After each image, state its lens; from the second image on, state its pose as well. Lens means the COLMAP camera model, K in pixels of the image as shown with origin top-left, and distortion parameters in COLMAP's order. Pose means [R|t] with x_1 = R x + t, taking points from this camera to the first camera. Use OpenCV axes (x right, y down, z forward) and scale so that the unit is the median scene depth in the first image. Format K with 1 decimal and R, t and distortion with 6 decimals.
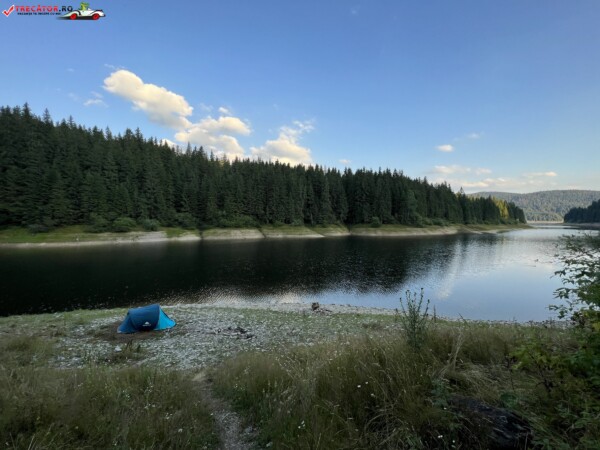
lens RADIAL K [[238.7, 0, 298.1], [0, 238.7, 226.9], [0, 0, 1]] dist [0.000025, 0.000213]
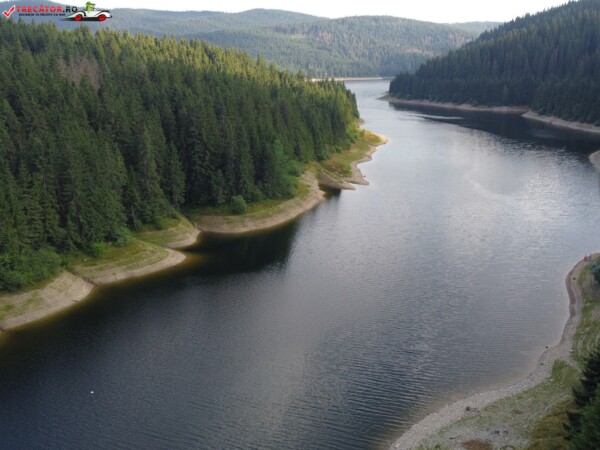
lens RADIAL K [[615.3, 0, 296.0], [0, 615.3, 223.9], [0, 0, 1]] dist [-0.007685, -0.002127]
pose [[0.748420, -0.186488, 0.636466, -0.501081], [0.040984, 0.970824, 0.236264, -0.301566], [-0.661957, -0.150740, 0.734227, -0.195691]]
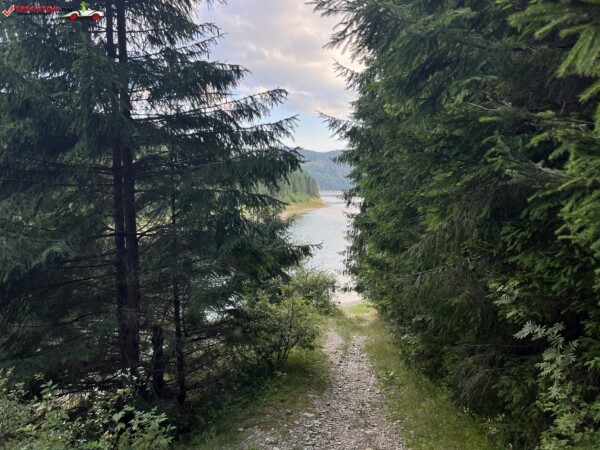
lens RADIAL K [[453.7, 0, 297.8], [0, 453.7, 225.6], [0, 0, 1]] dist [0.060413, -0.071612]
pose [[0.763663, -0.069694, 0.641842, -0.055379], [0.040920, 0.997382, 0.059615, -0.037871], [-0.644317, -0.019261, 0.764516, -0.124005]]
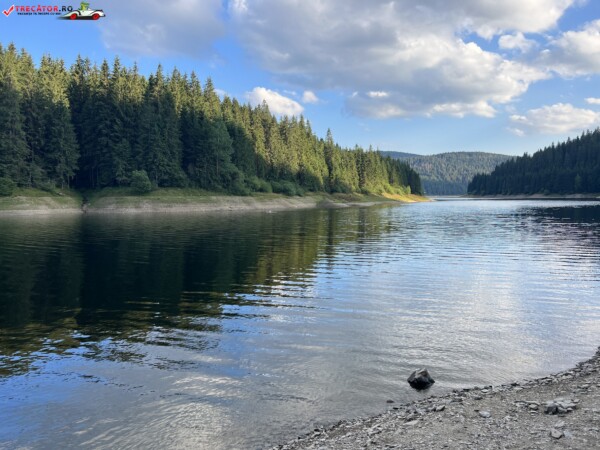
lens RADIAL K [[453.7, 0, 297.8], [0, 453.7, 225.6], [0, 0, 1]] dist [0.060413, -0.071612]
pose [[0.888329, -0.037226, 0.457696, 0.179266], [0.022242, 0.999027, 0.038085, 0.030538], [-0.458669, -0.023652, 0.888292, 0.108302]]
